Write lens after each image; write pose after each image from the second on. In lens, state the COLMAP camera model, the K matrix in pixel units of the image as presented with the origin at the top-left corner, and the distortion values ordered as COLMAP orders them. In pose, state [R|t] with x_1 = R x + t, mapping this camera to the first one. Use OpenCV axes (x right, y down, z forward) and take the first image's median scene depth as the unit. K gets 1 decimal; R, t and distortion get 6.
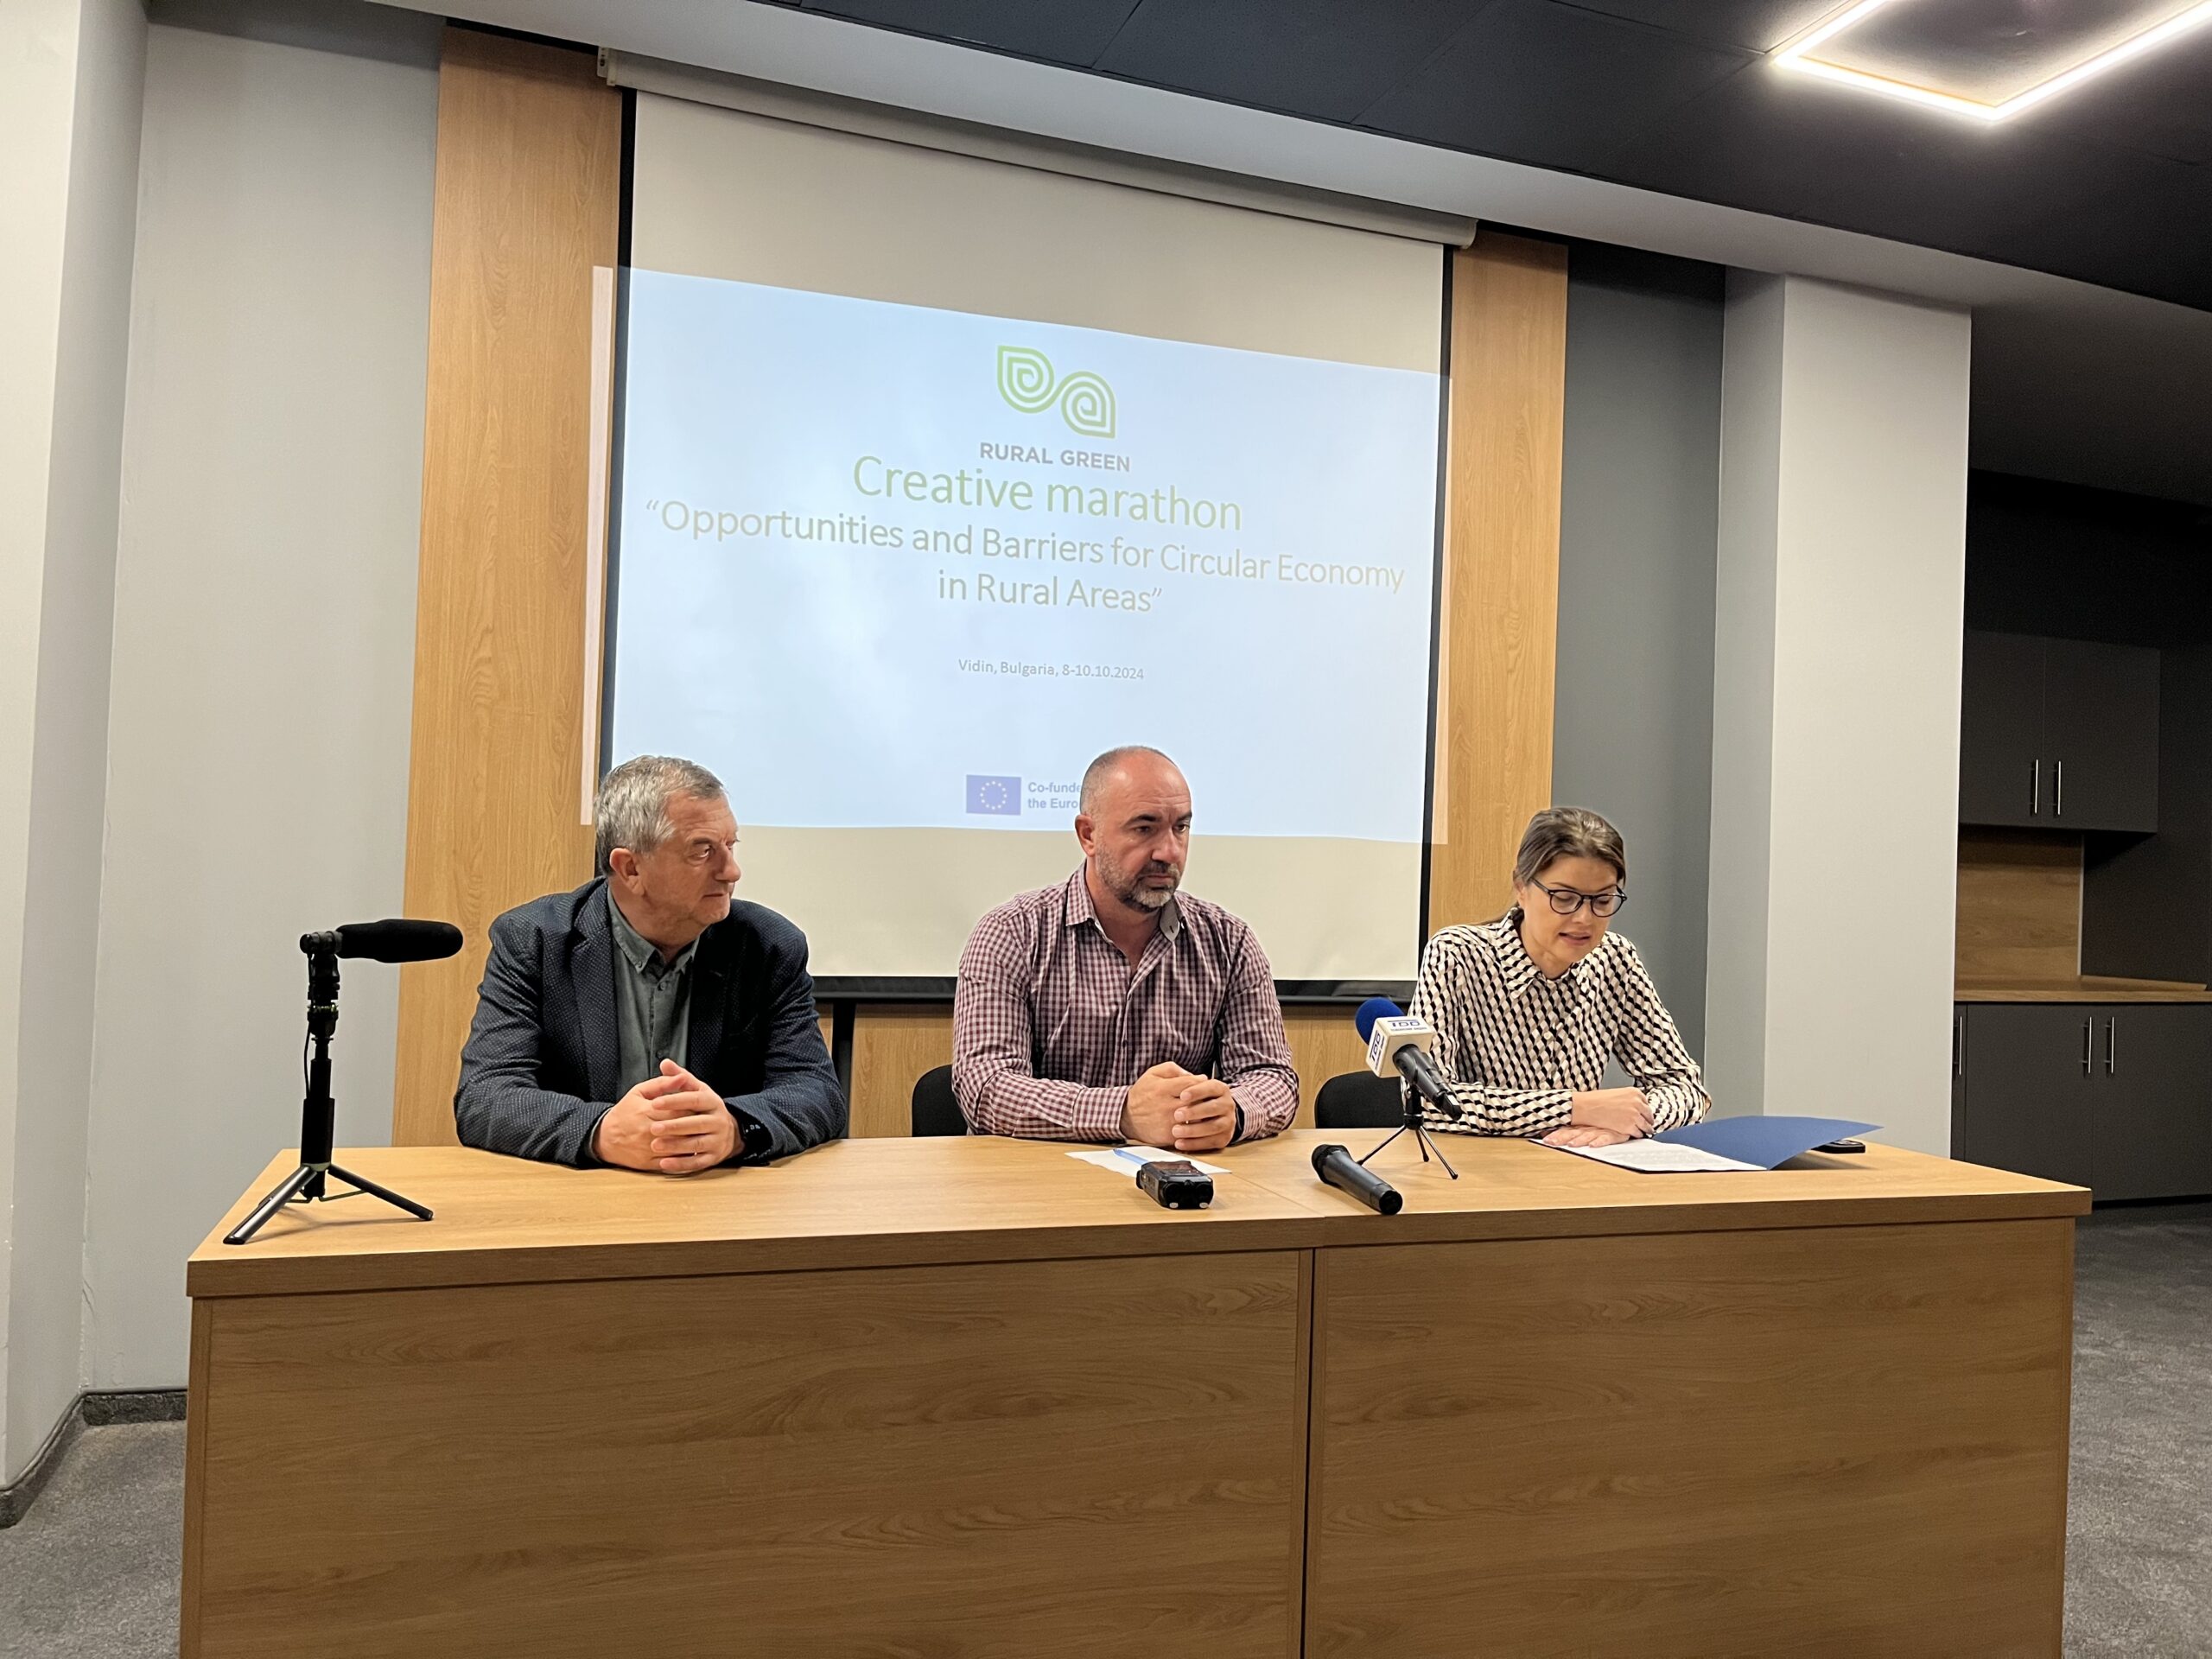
lens RADIAL K [[1671.0, 0, 1106.0], [0, 1671.0, 829.5], [0, 0, 1]] dist [0.001866, 0.011497]
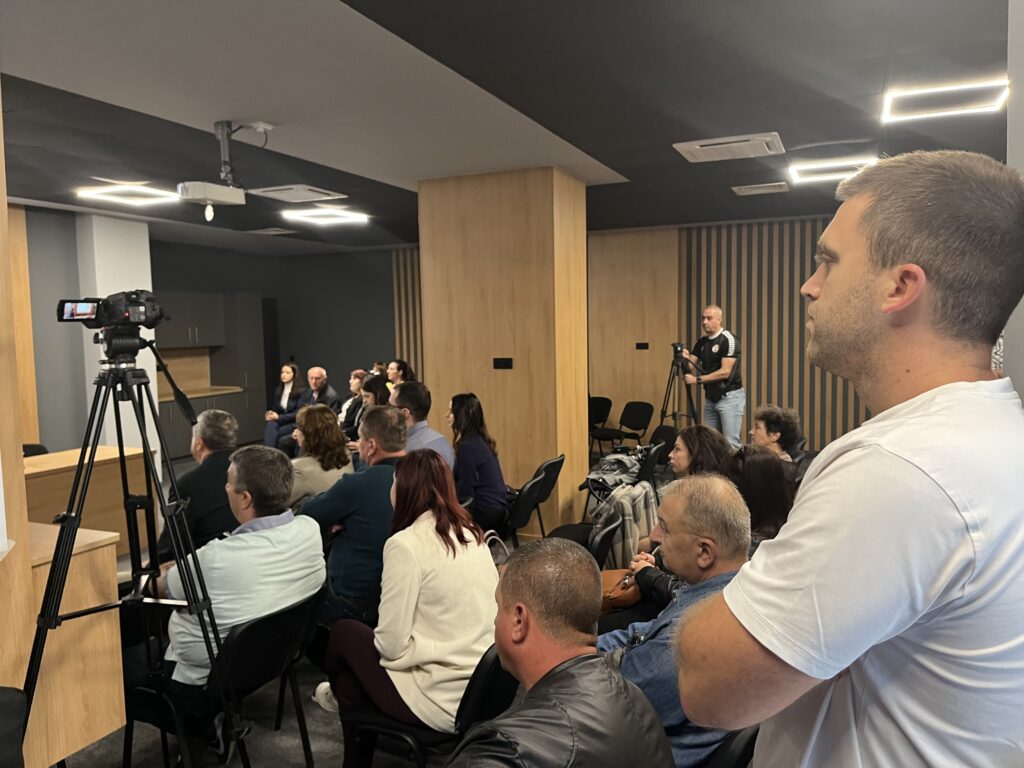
lens RADIAL K [[773.6, 0, 512.0], [0, 773.6, 384.0], [0, 0, 1]] dist [0.001866, 0.011497]
pose [[0.681863, -0.102706, 0.724234, -0.155872], [0.030196, 0.993202, 0.112420, -0.081180], [-0.730857, -0.054786, 0.680329, -0.561711]]
